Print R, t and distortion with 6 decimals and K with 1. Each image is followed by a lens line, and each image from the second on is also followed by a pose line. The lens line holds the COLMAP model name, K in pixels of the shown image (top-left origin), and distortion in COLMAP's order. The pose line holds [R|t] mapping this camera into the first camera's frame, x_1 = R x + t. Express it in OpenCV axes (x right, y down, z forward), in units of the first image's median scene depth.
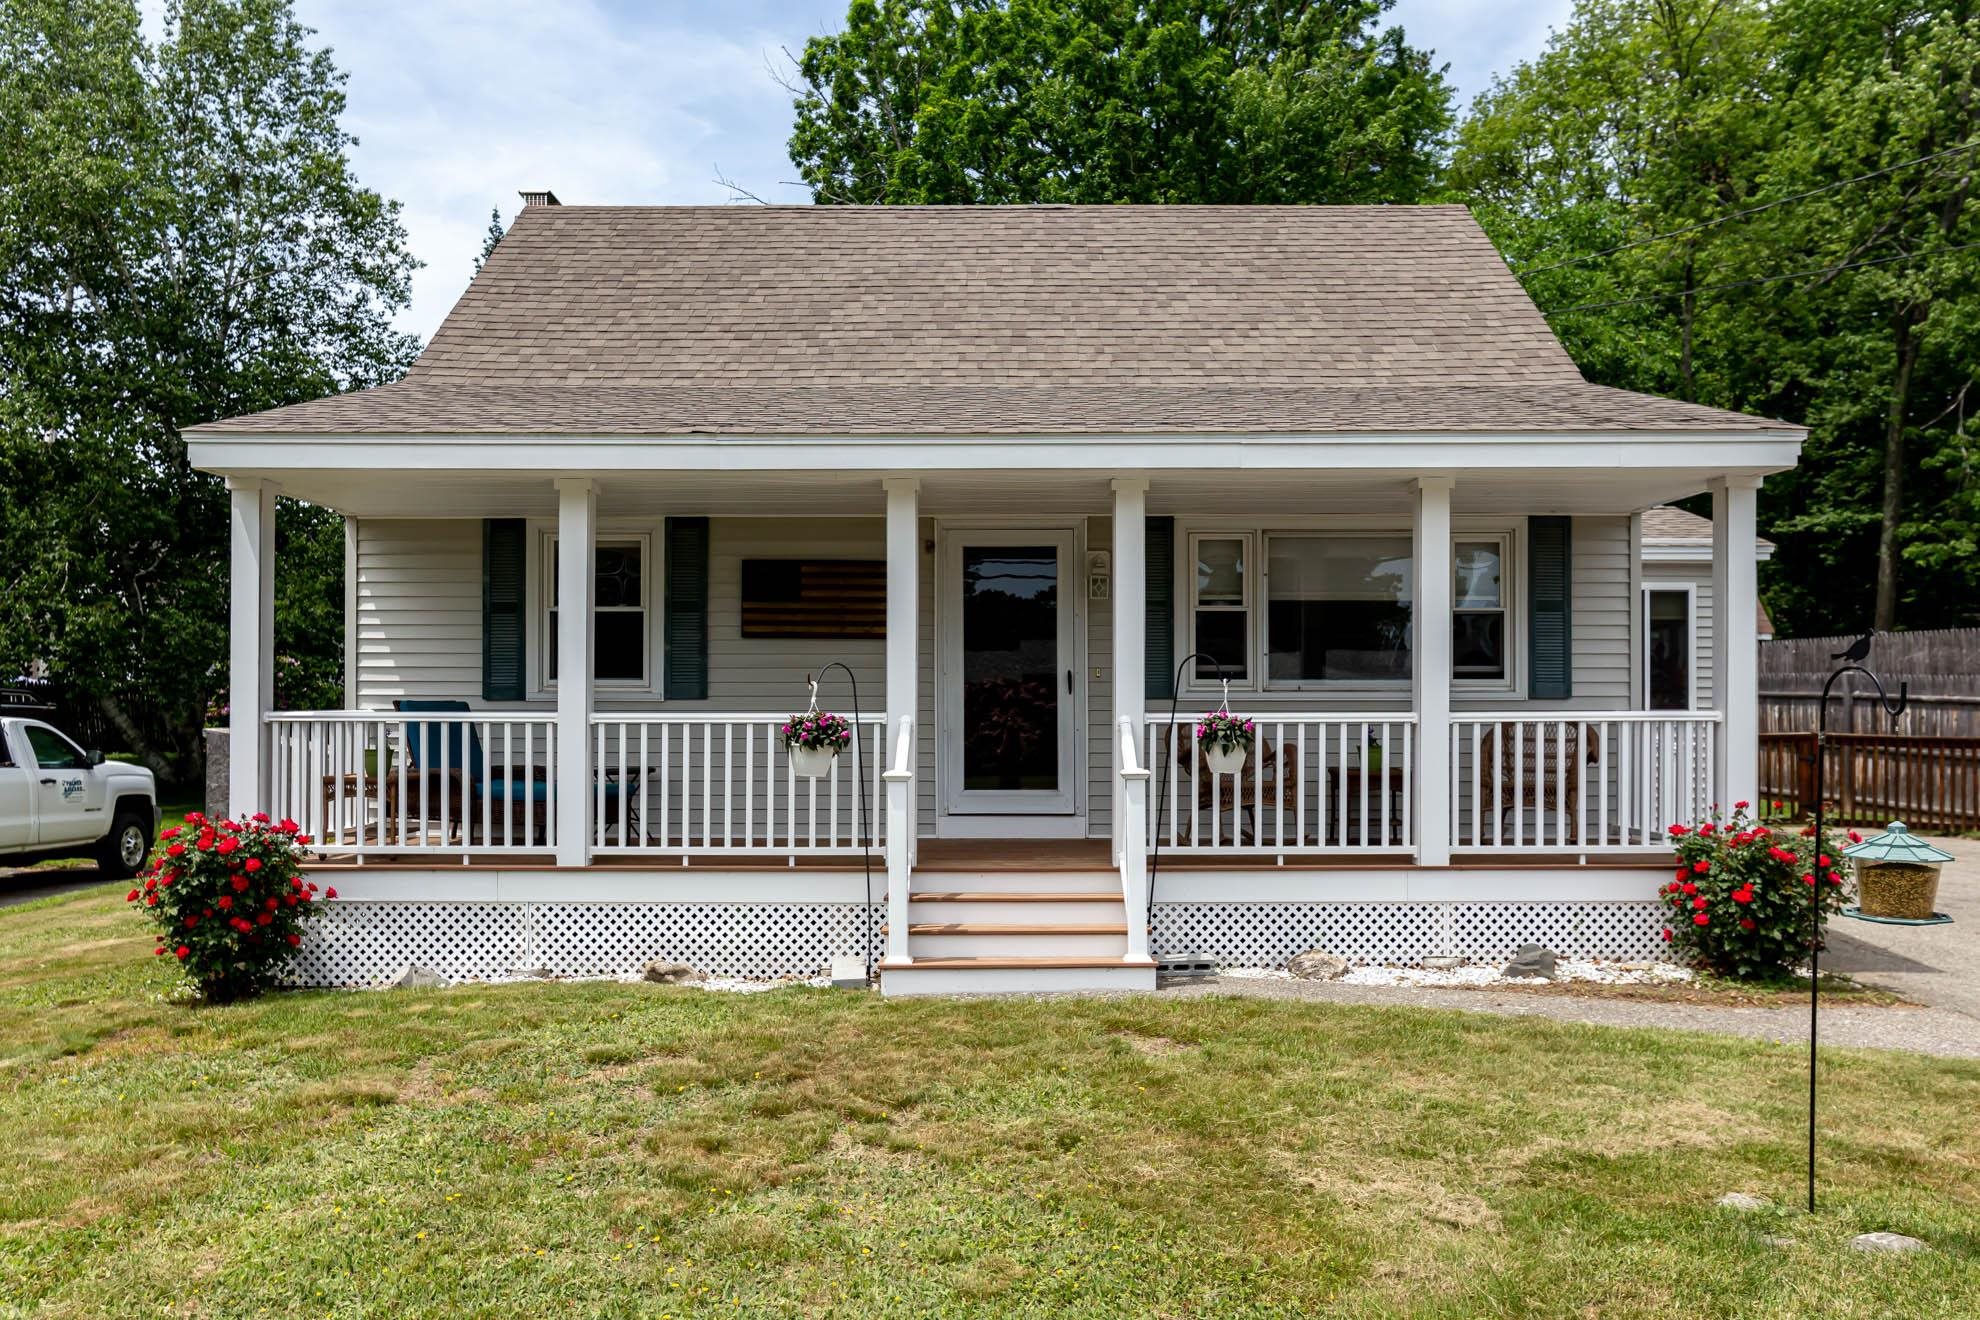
lens RADIAL K [[1445.1, 0, 990.3], [0, 1445.1, 731.0], [0, 0, 1]] dist [0.000845, 0.004499]
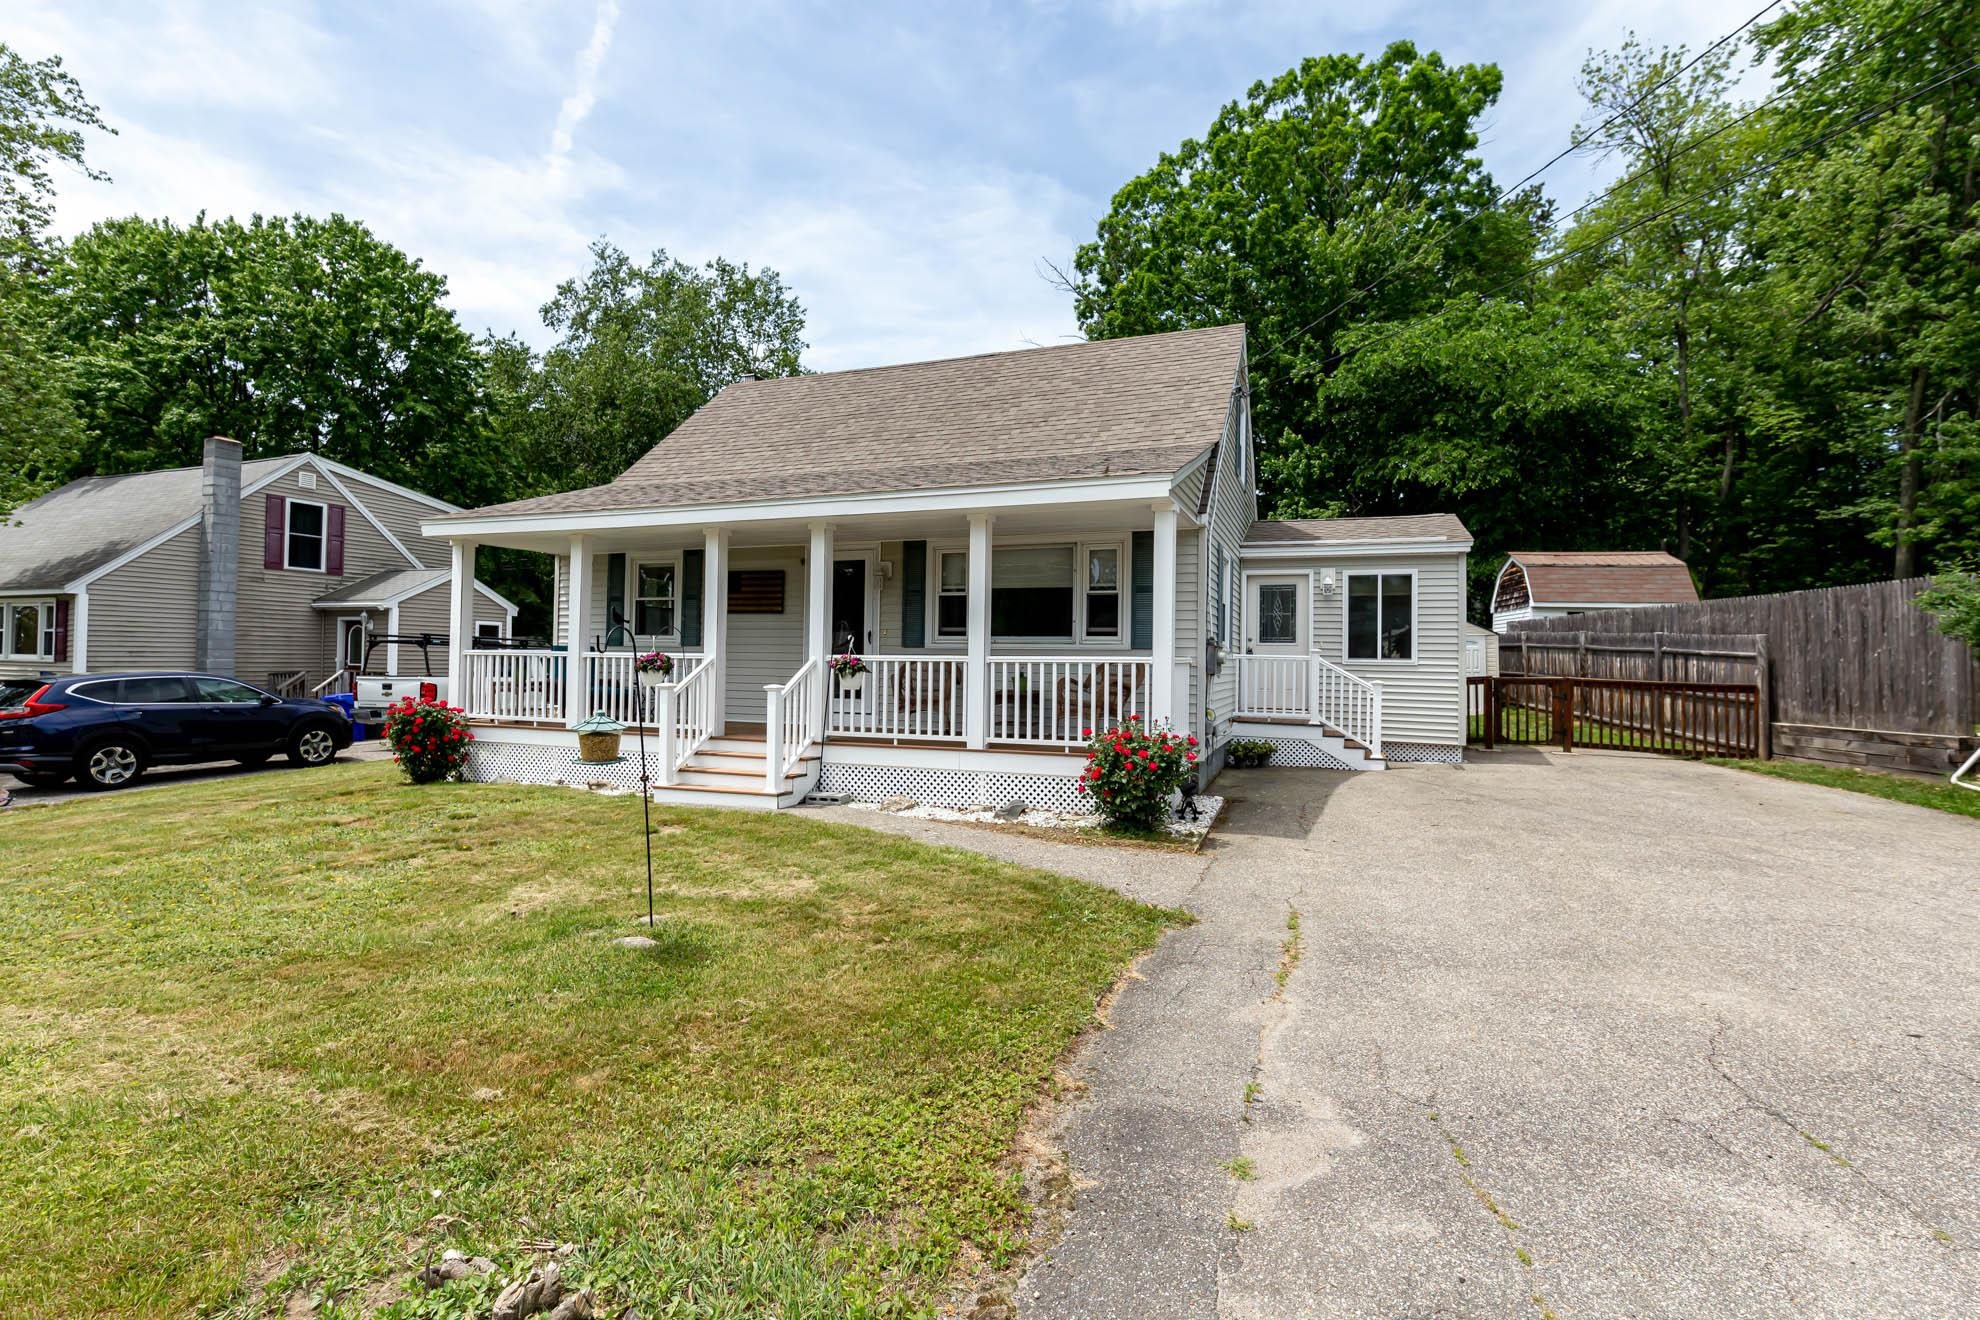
lens RADIAL K [[917.3, 0, 978.4], [0, 917.3, 636.8], [0, 0, 1]] dist [-0.001204, 0.000020]
pose [[0.930216, 0.001374, -0.367010, 0.586510], [-0.014975, 0.999302, -0.034213, 0.001382], [0.366707, 0.037321, 0.929588, 0.023711]]
